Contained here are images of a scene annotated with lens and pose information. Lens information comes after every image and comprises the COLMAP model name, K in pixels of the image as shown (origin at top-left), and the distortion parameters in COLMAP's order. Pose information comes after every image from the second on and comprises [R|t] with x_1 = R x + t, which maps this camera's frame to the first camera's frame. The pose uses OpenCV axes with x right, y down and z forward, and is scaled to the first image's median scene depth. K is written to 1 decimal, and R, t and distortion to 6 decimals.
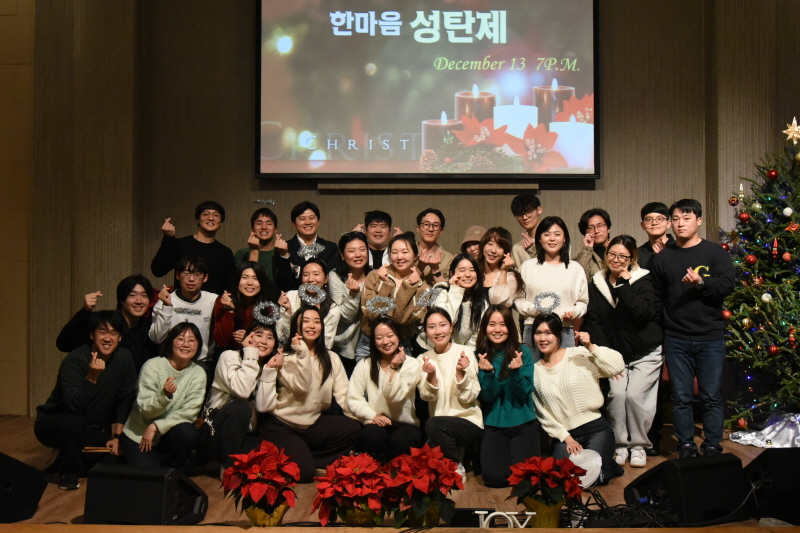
lens RADIAL K [[831.0, 0, 401.9], [0, 831.0, 271.5], [0, 0, 1]] dist [-0.039577, 0.000000]
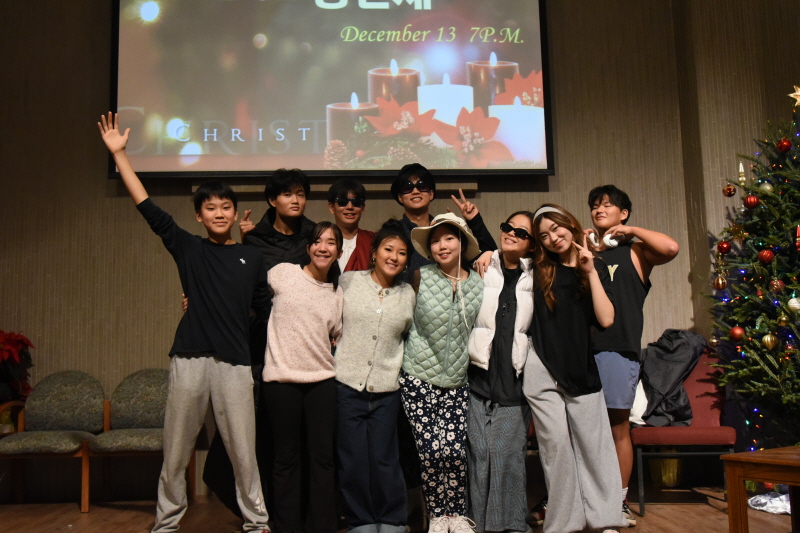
lens RADIAL K [[831.0, 0, 394.7], [0, 831.0, 260.8], [0, 0, 1]] dist [-0.039577, 0.000000]
pose [[0.998041, -0.017638, 0.060028, 0.038943], [0.023832, 0.994283, -0.104087, 0.047943], [-0.057849, 0.105314, 0.992755, 0.236859]]
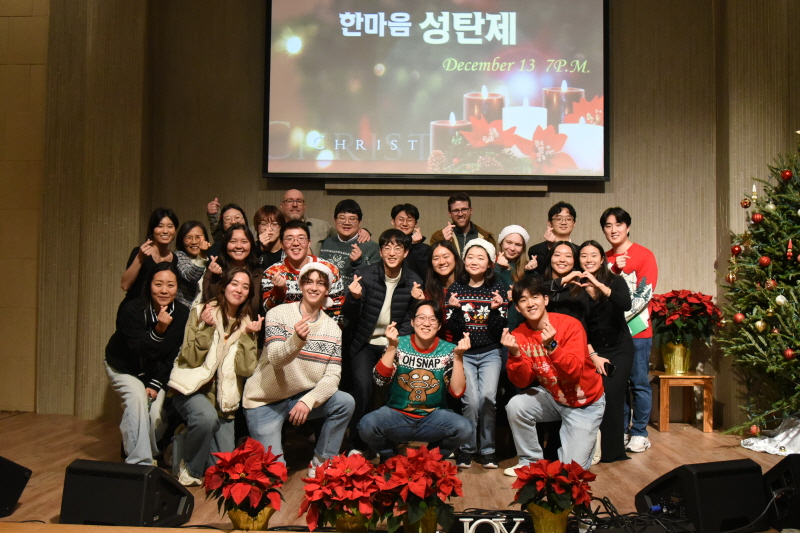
lens RADIAL K [[792.3, 0, 399.5], [0, 792.3, 271.3], [0, 0, 1]] dist [-0.054562, 0.000000]
pose [[0.999706, 0.010125, -0.022038, 0.009809], [-0.010478, 0.999818, -0.015946, 0.013693], [0.021873, 0.016172, 0.999630, 0.053945]]
